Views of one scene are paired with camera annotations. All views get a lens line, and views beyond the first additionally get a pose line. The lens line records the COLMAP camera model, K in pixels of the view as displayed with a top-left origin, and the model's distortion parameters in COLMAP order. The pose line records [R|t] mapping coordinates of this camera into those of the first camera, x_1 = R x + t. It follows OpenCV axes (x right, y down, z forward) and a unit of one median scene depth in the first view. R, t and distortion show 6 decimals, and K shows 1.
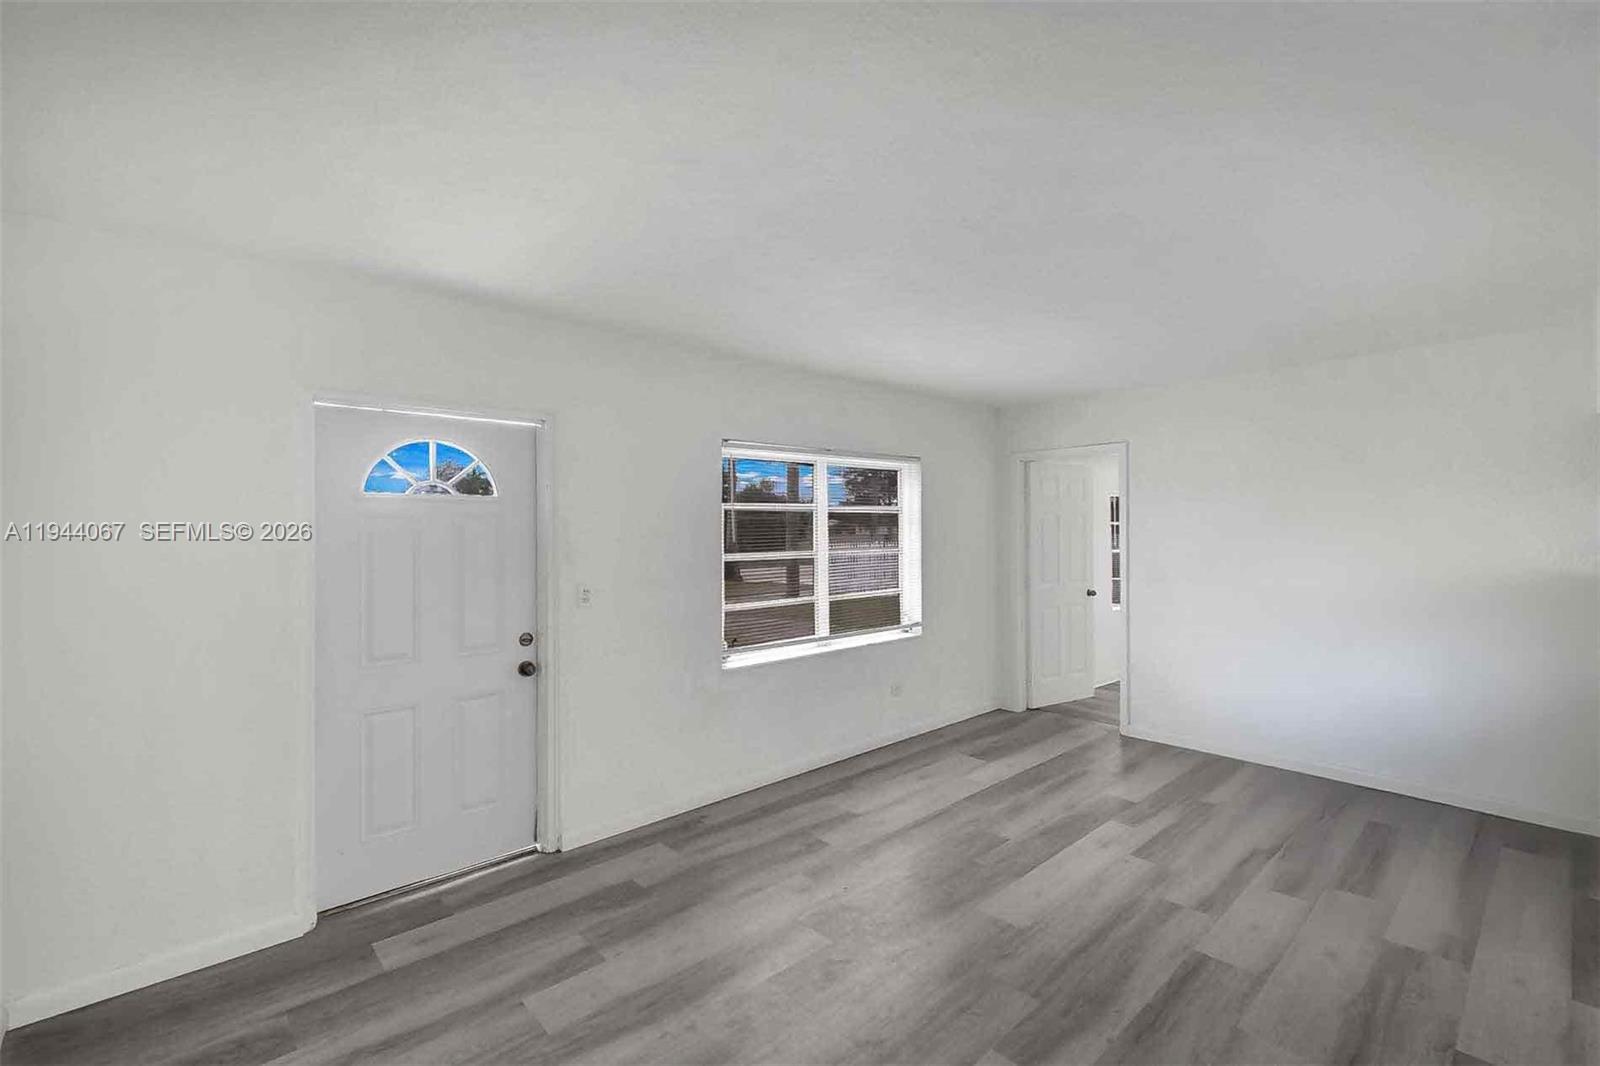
lens RADIAL K [[704.1, 0, 783.9], [0, 704.1, 522.8], [0, 0, 1]] dist [-0.002481, 0.001039]
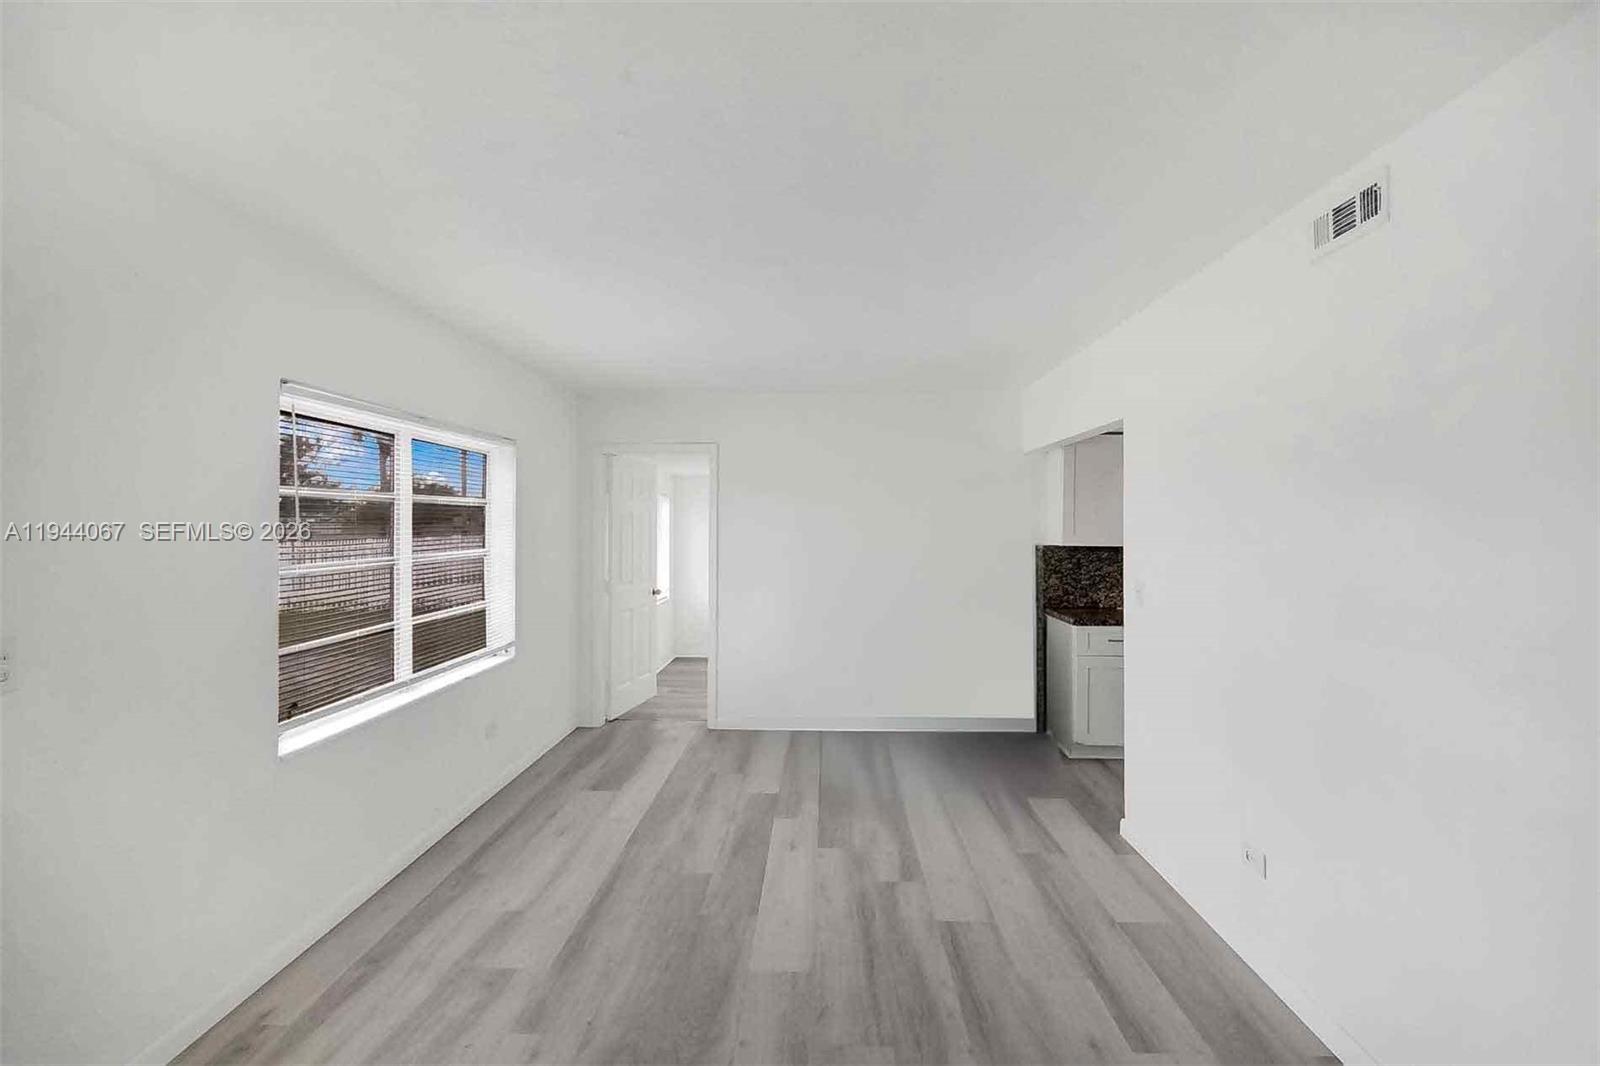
lens RADIAL K [[704.1, 0, 796.5], [0, 704.1, 525.2], [0, 0, 1]] dist [-0.002481, 0.001039]
pose [[0.698195, 0.004062, 0.715896, -0.205239], [-0.009320, 0.999951, 0.003415, 0.000972], [-0.715847, -0.009056, 0.698198, 0.248685]]
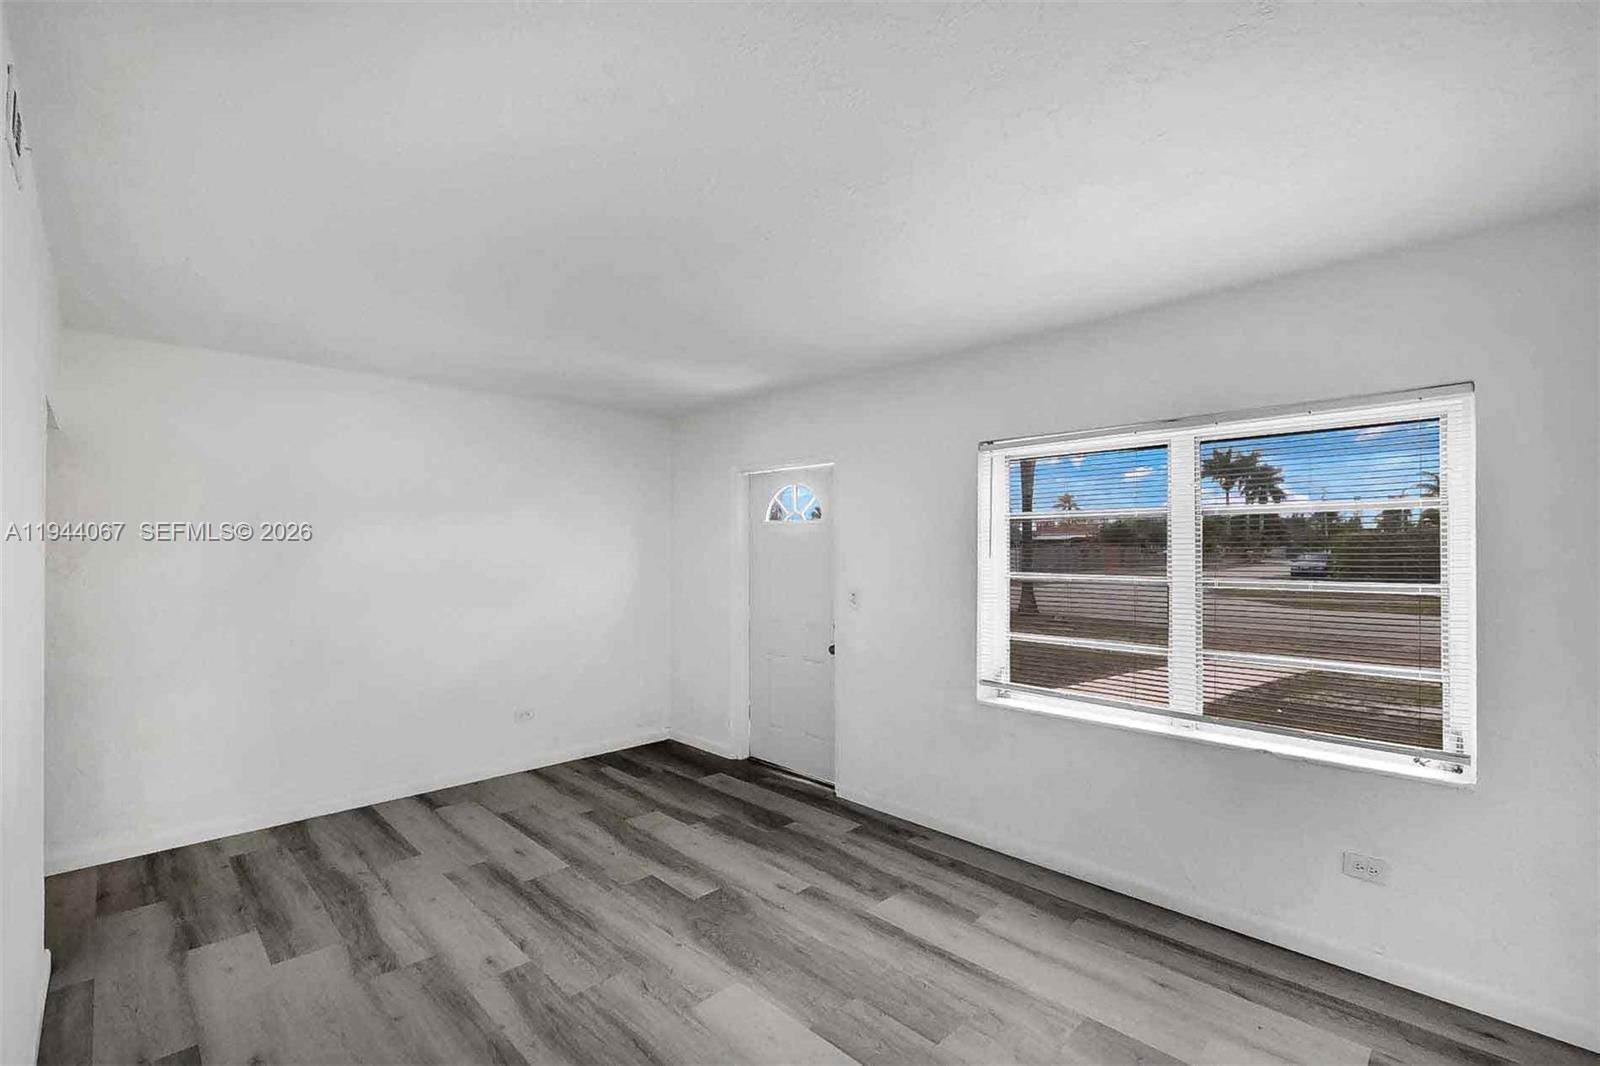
lens RADIAL K [[704.1, 0, 786.8], [0, 704.1, 546.2], [0, 0, 1]] dist [-0.002481, 0.001039]
pose [[0.035728, 0.008161, -0.999328, 0.776238], [0.008418, 0.999929, 0.008467, 0.001709], [0.999326, -0.008715, 0.035657, 0.703852]]
